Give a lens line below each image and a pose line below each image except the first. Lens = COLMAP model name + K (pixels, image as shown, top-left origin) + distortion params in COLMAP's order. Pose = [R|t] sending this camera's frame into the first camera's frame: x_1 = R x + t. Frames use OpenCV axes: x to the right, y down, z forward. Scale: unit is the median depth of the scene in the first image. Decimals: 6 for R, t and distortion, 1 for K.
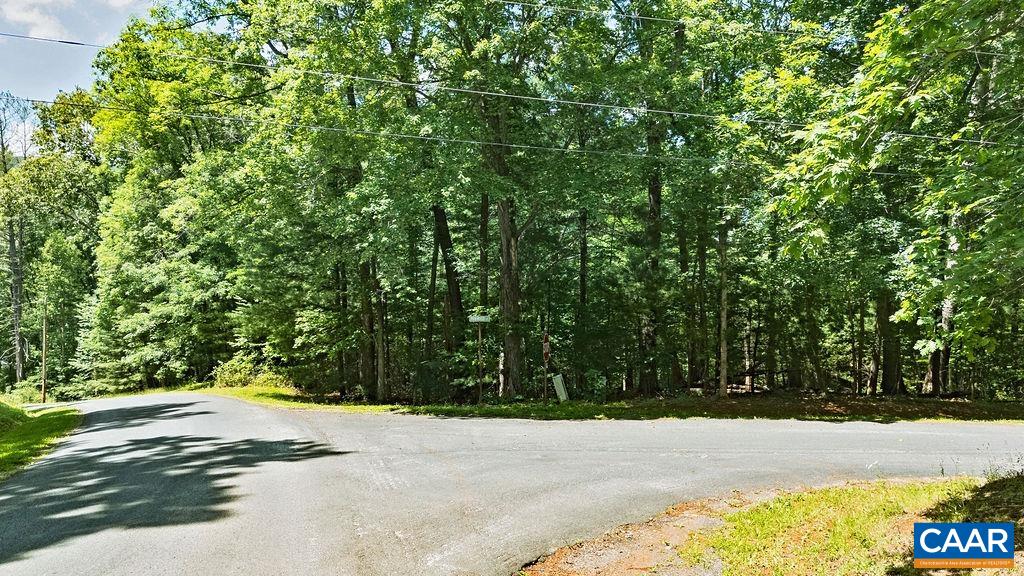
lens RADIAL K [[754.4, 0, 503.8], [0, 754.4, 288.0], [0, 0, 1]] dist [0.071226, -0.074993]
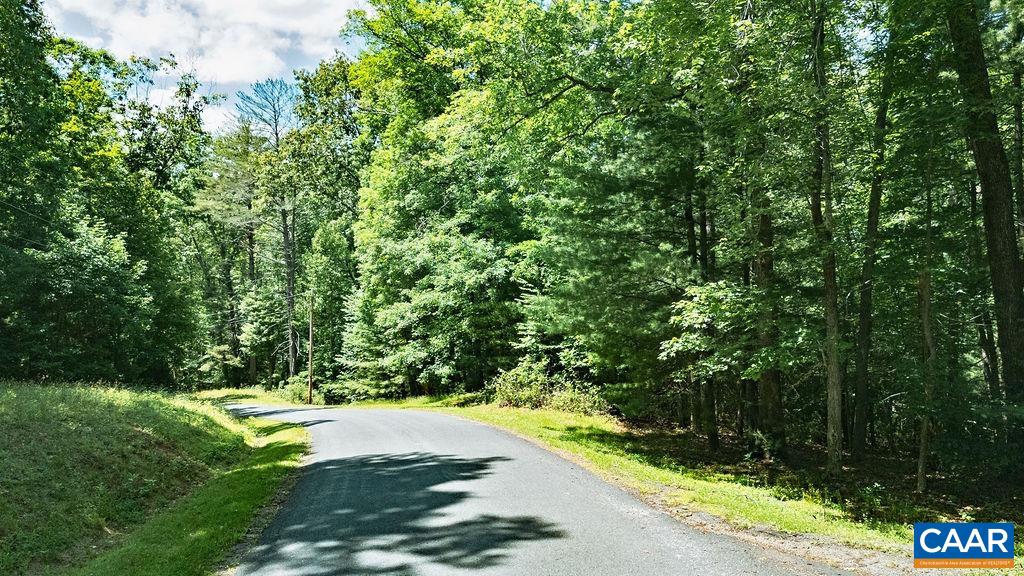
lens RADIAL K [[754.4, 0, 516.7], [0, 754.4, 288.4], [0, 0, 1]] dist [0.071226, -0.074993]
pose [[0.955552, 0.001133, -0.294819, -0.127085], [-0.001472, 0.999998, -0.000930, 0.018197], [0.294818, 0.001323, 0.955553, 0.279338]]
